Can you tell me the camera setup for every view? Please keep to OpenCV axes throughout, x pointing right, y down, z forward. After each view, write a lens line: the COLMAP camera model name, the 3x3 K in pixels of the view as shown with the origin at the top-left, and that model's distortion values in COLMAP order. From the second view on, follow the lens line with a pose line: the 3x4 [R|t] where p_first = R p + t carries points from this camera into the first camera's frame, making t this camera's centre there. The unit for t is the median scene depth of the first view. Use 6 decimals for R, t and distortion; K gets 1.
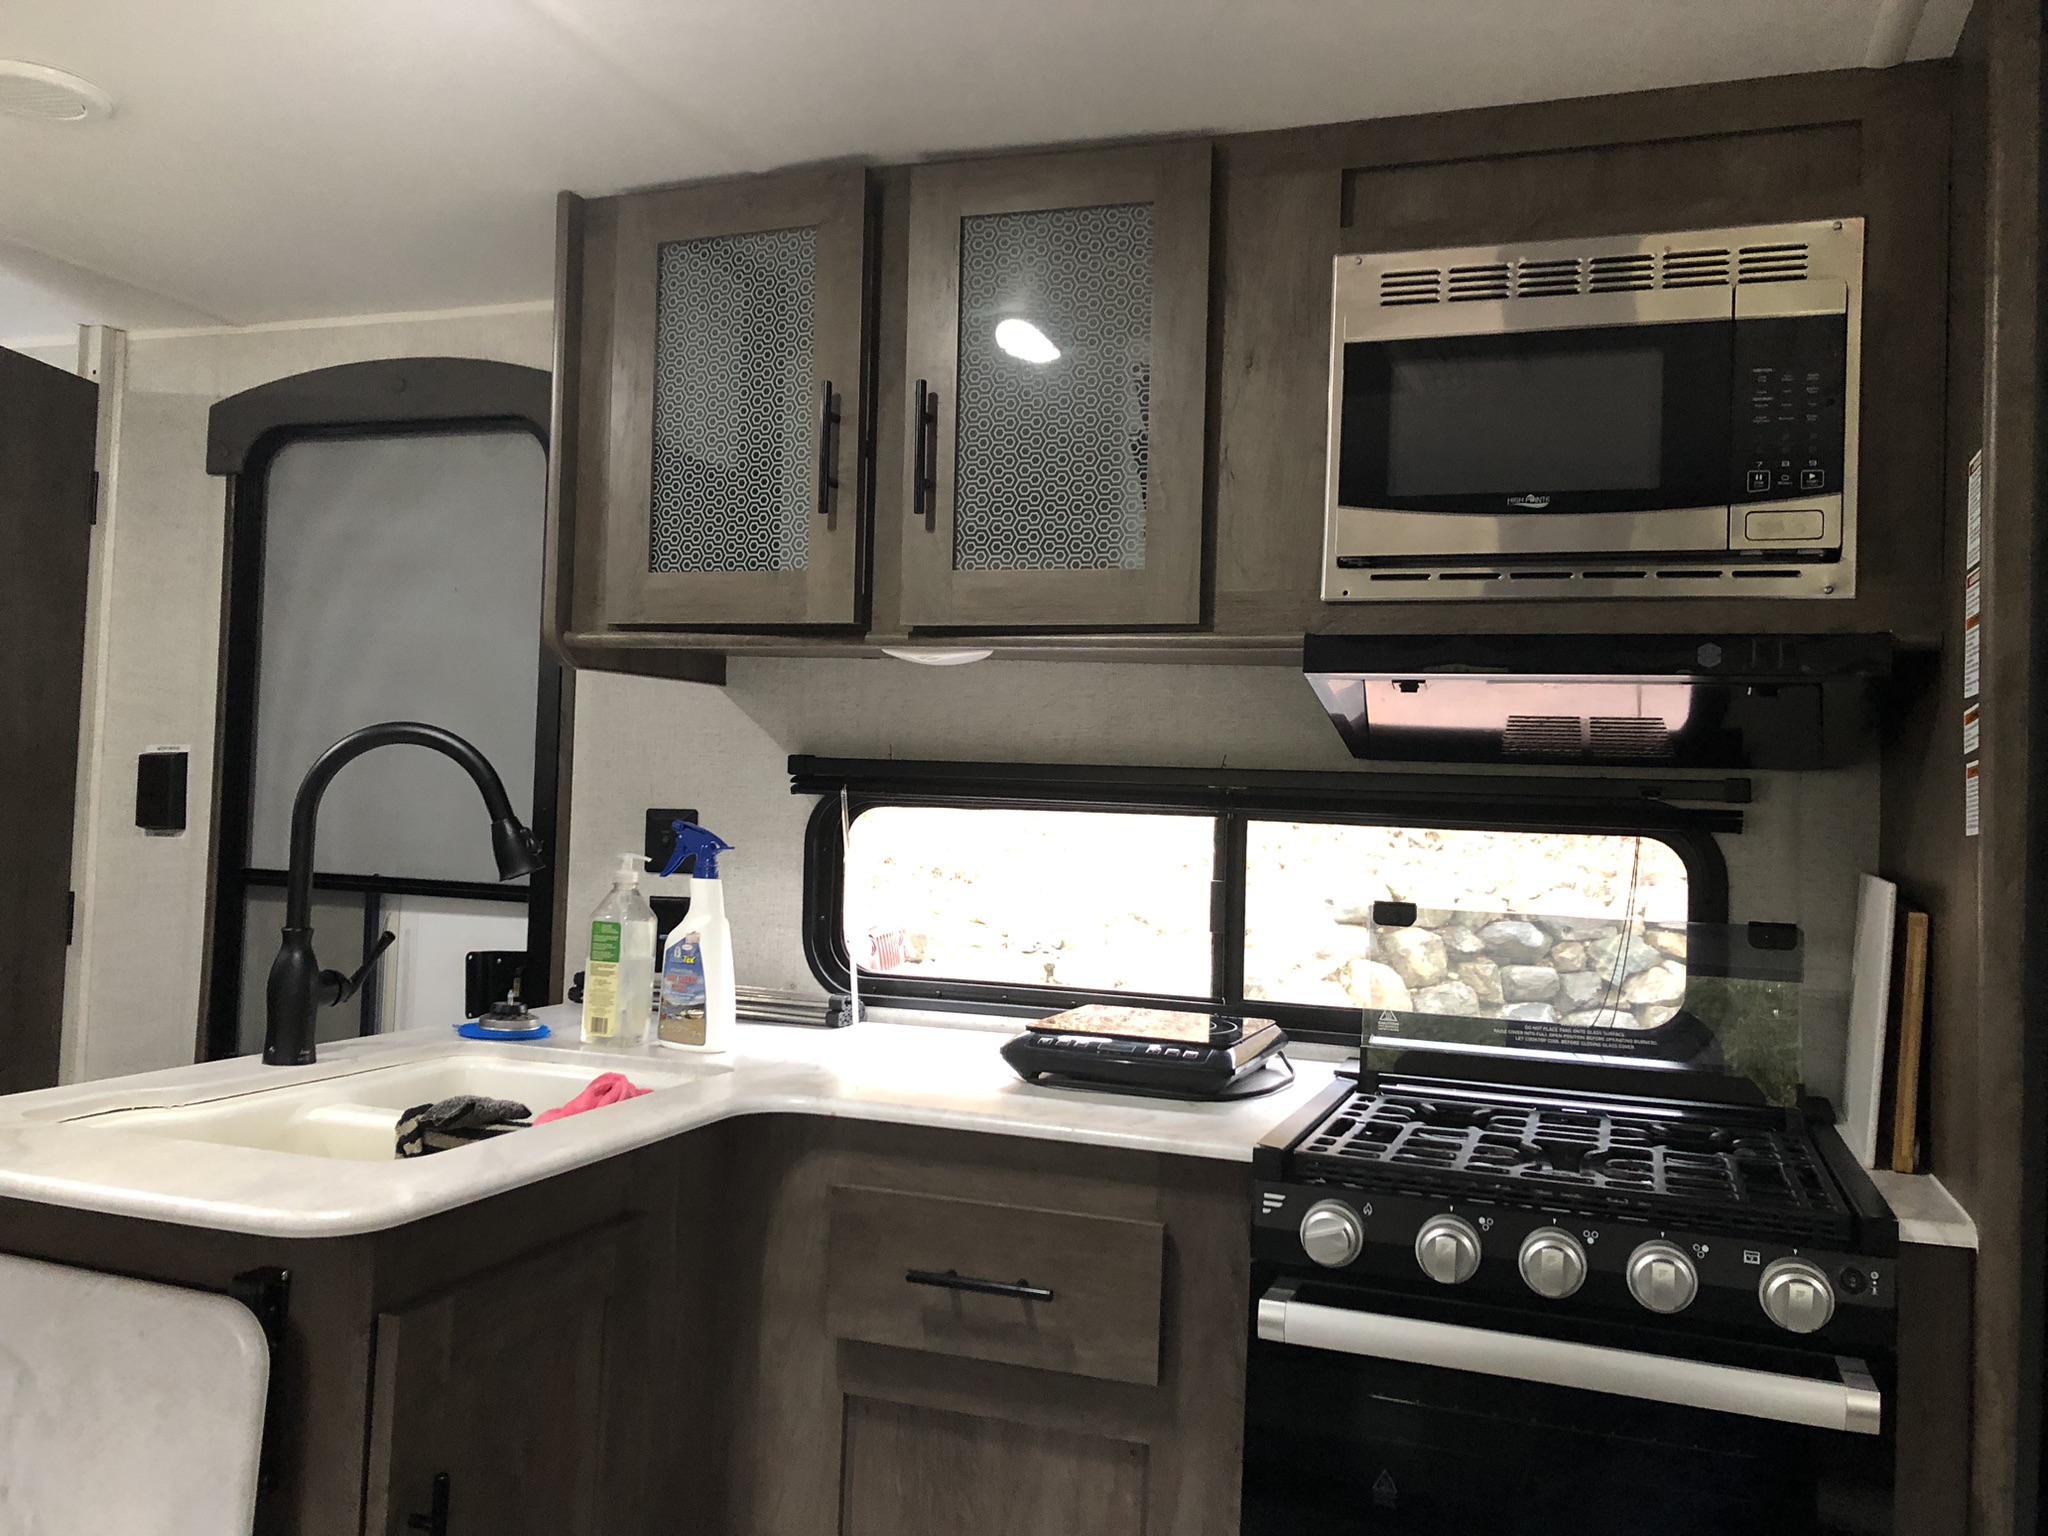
lens RADIAL K [[1679.3, 0, 1036.0], [0, 1679.3, 756.0], [0, 0, 1]] dist [0.052397, -0.044855]
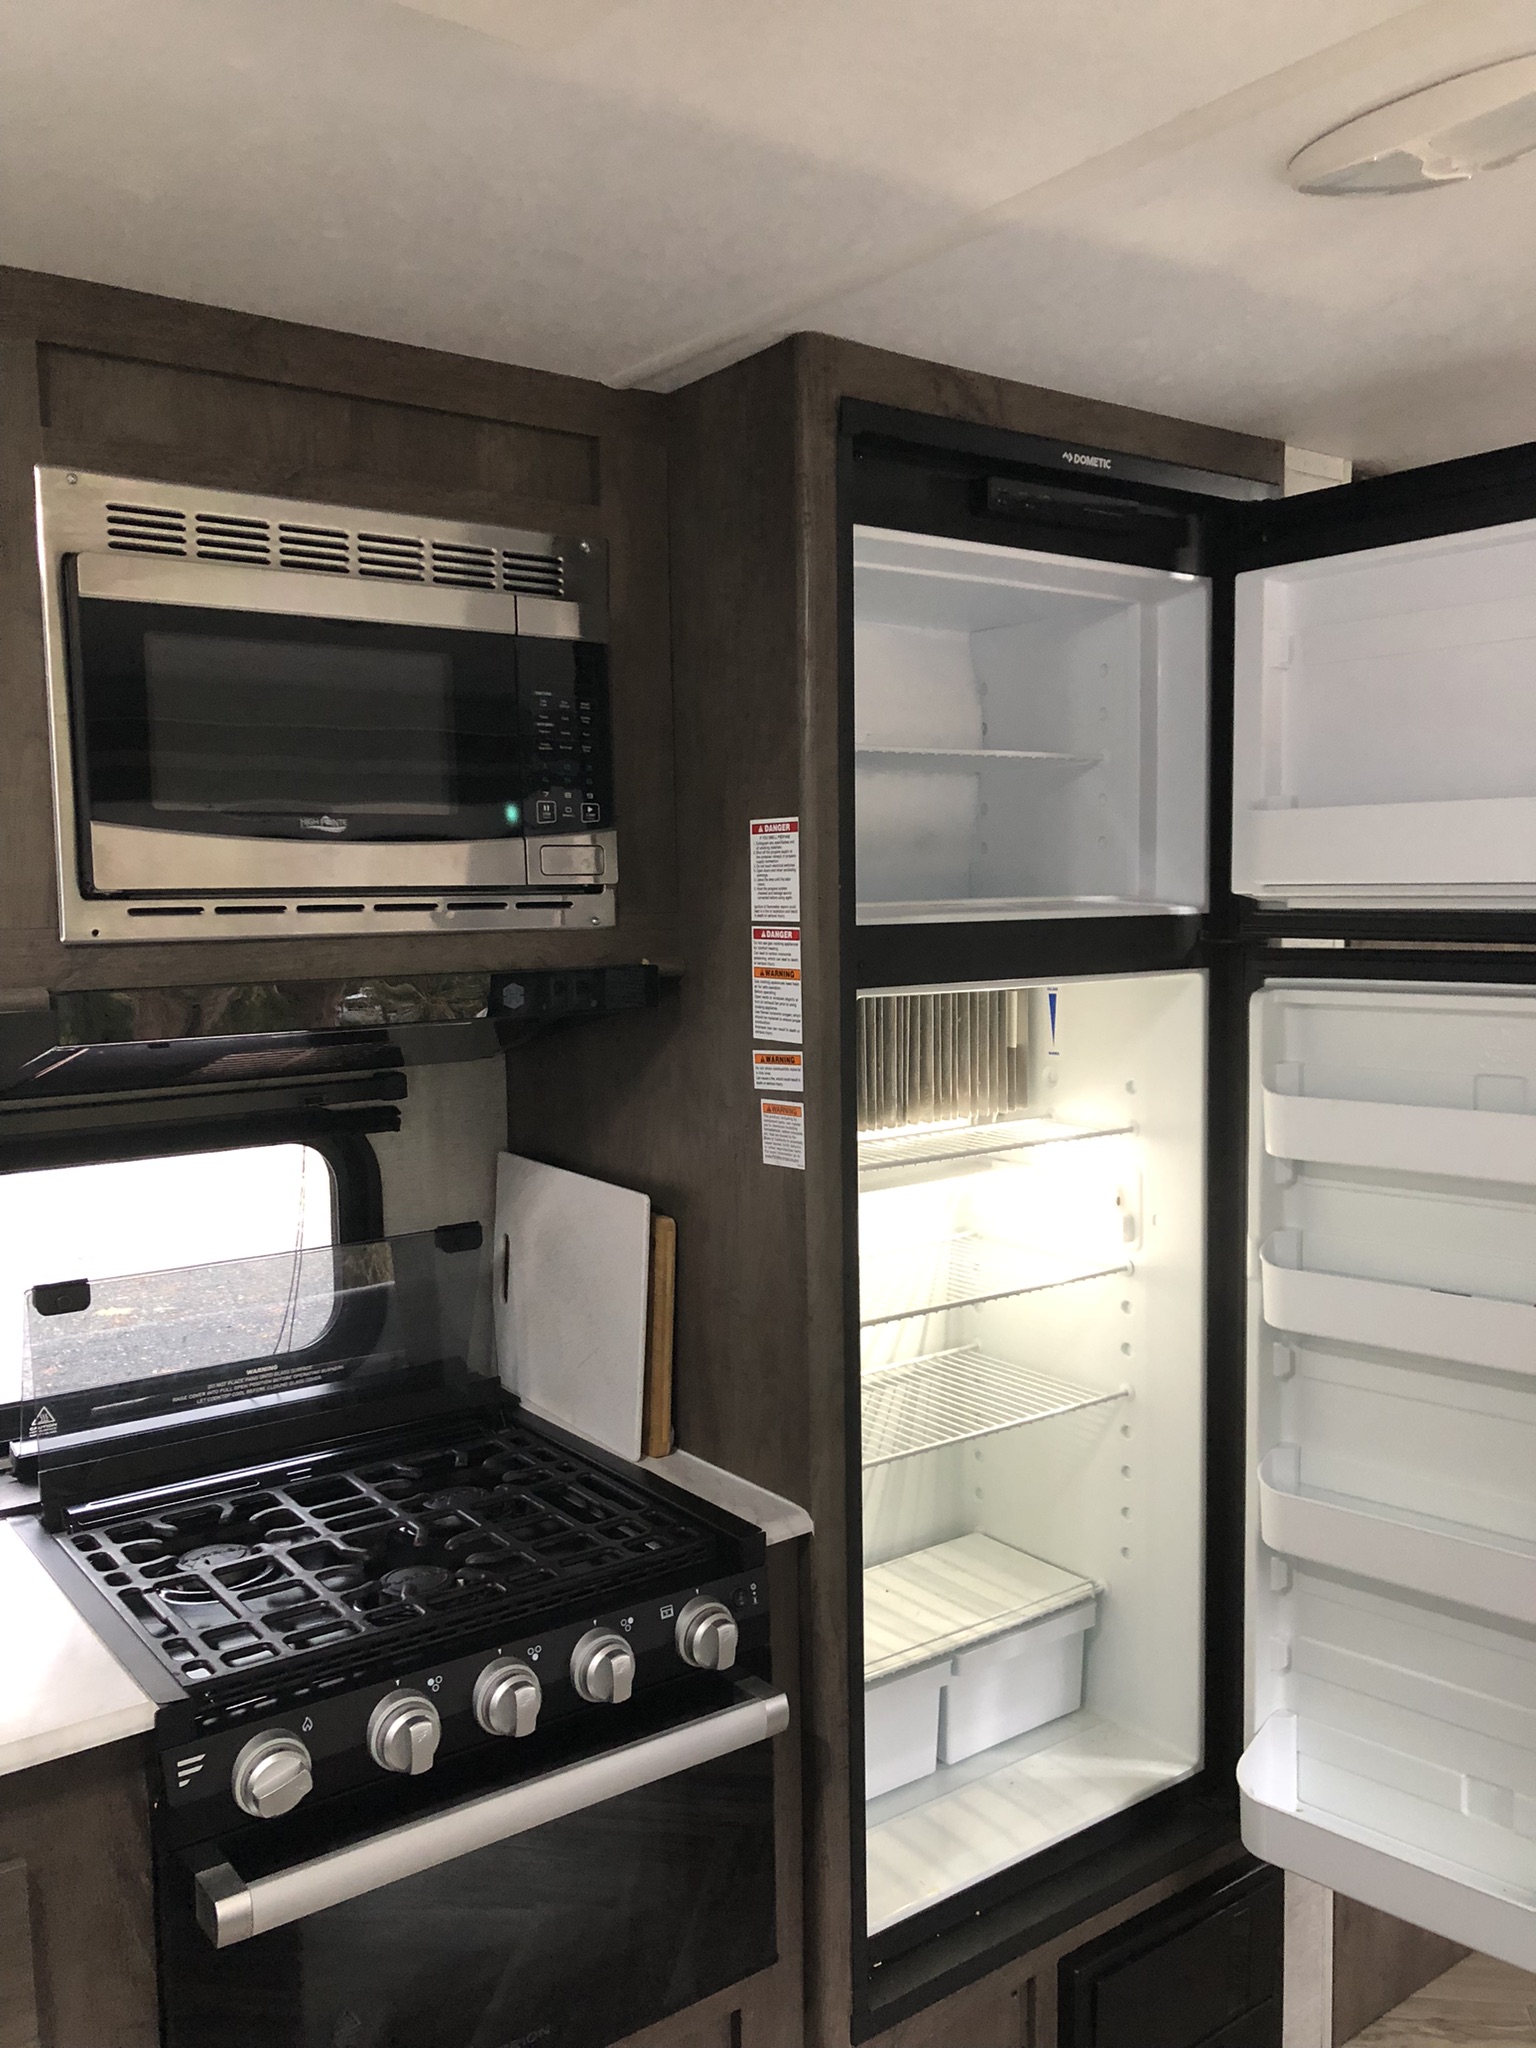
lens RADIAL K [[1679.3, 0, 776.2], [0, 1679.3, 1037.4], [0, 0, 1]] dist [0.052397, -0.044855]
pose [[0.563963, -0.118362, 0.817274, -0.272773], [0.013005, 0.990825, 0.134523, -0.150952], [-0.825698, -0.065237, 0.560328, 0.326028]]
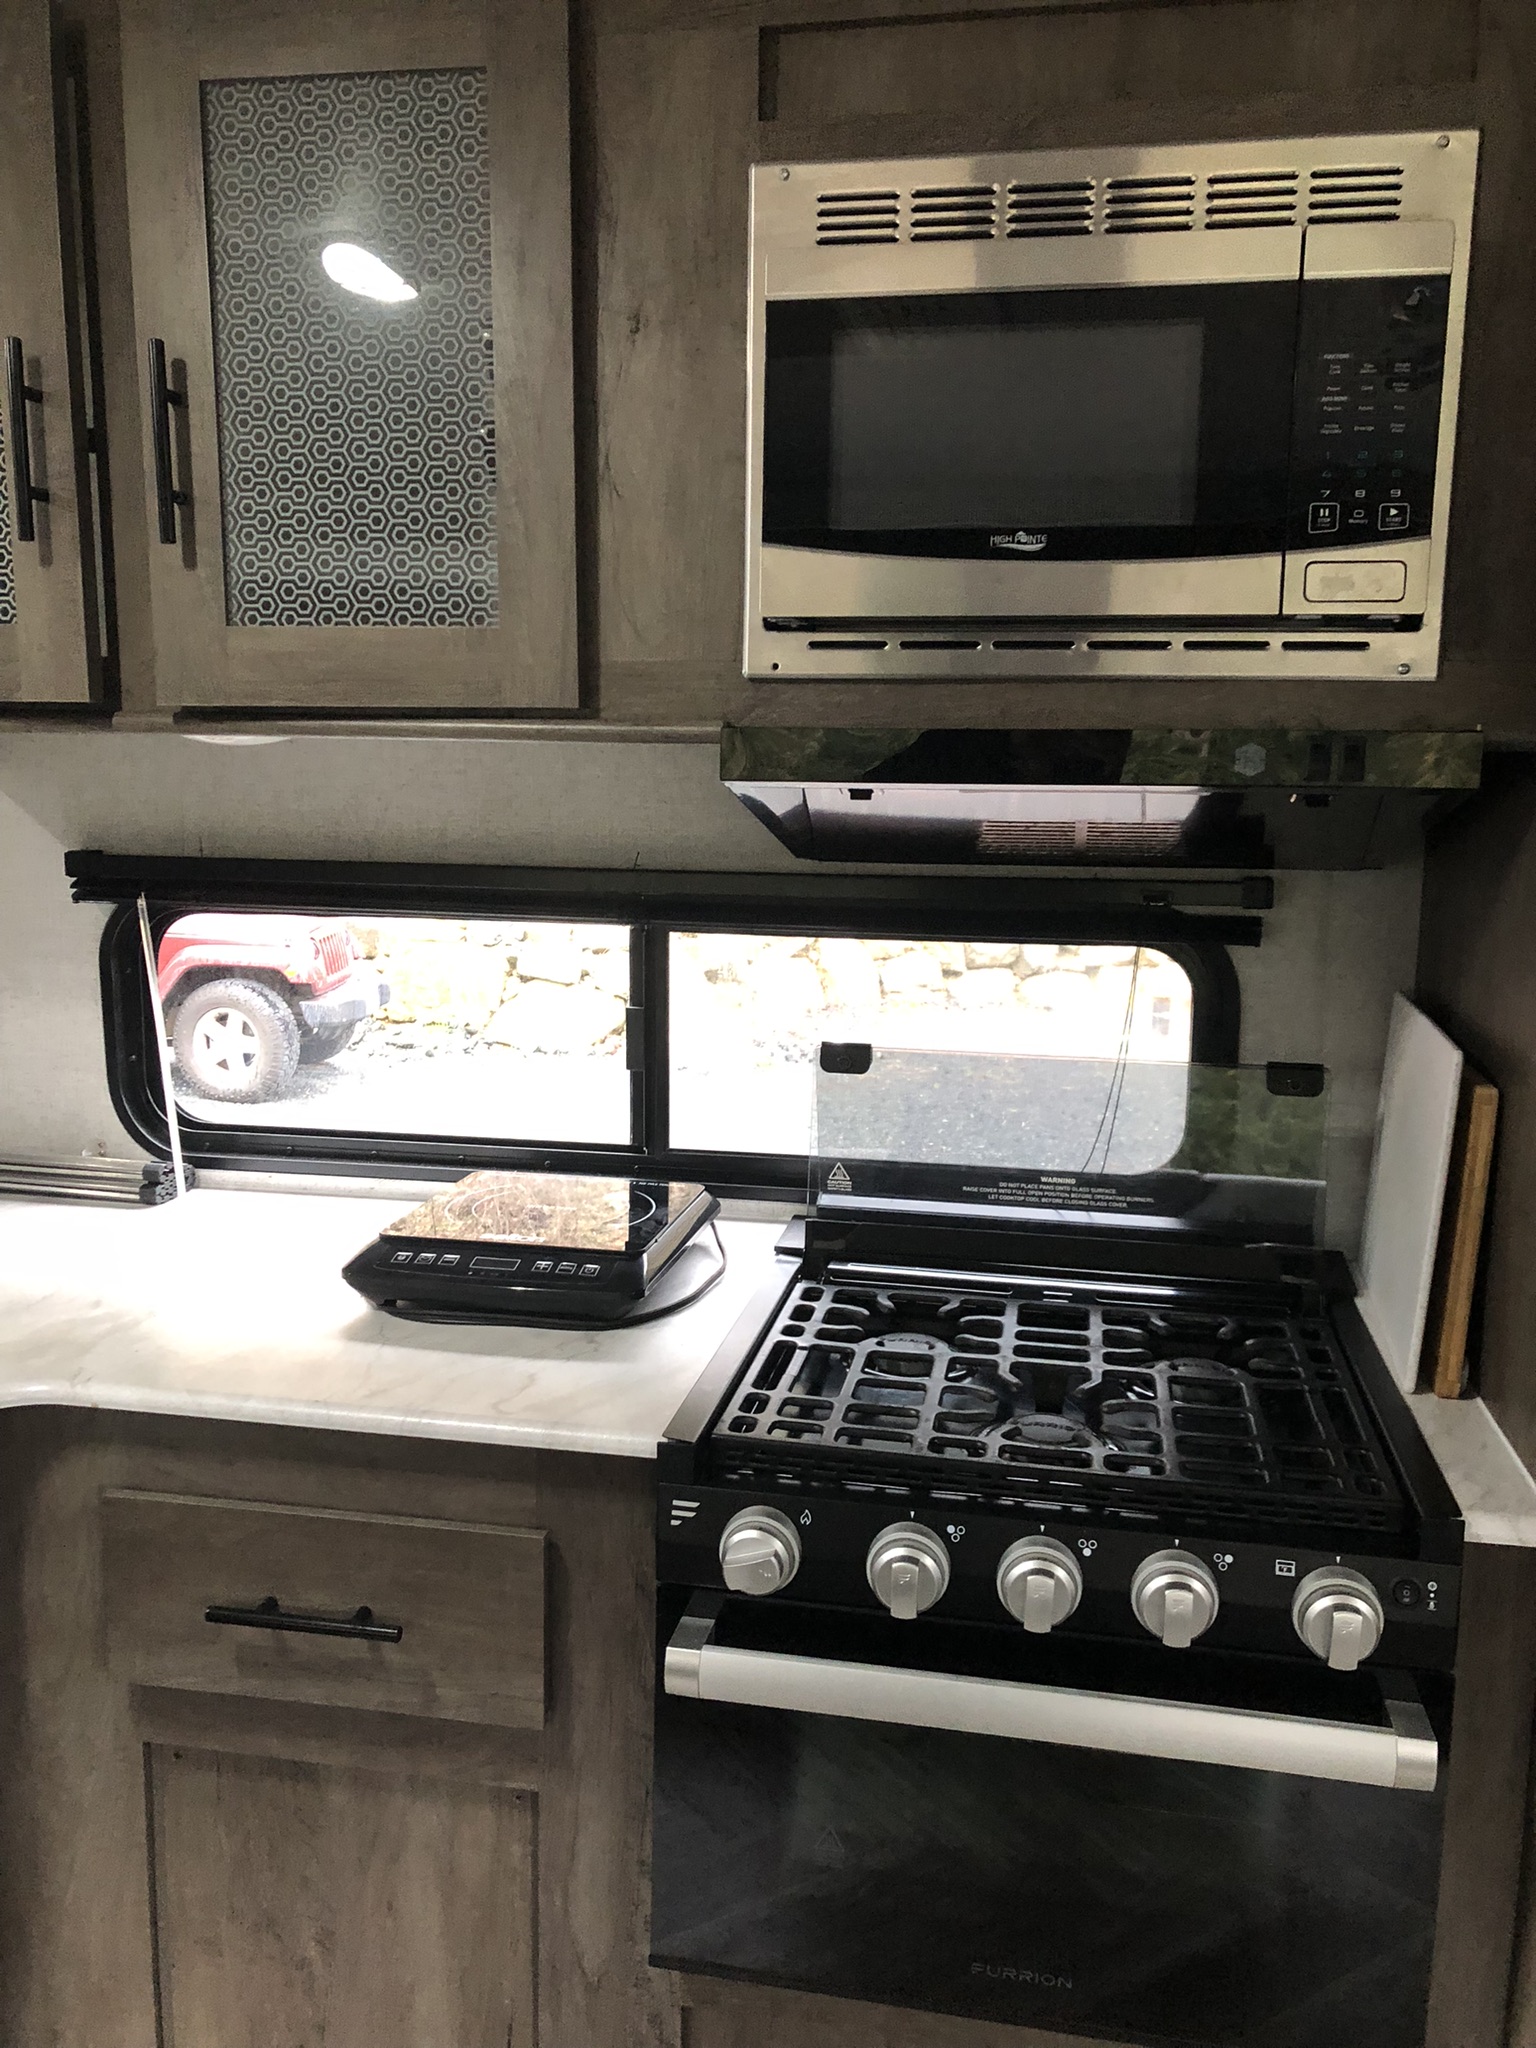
lens RADIAL K [[1679.3, 0, 764.4], [0, 1679.3, 1033.2], [0, 0, 1]] dist [0.052397, -0.044855]
pose [[0.988498, -0.043711, 0.144777, 0.067842], [0.015842, 0.981981, 0.188314, -0.079640], [-0.150399, -0.183855, 0.971379, 0.266182]]
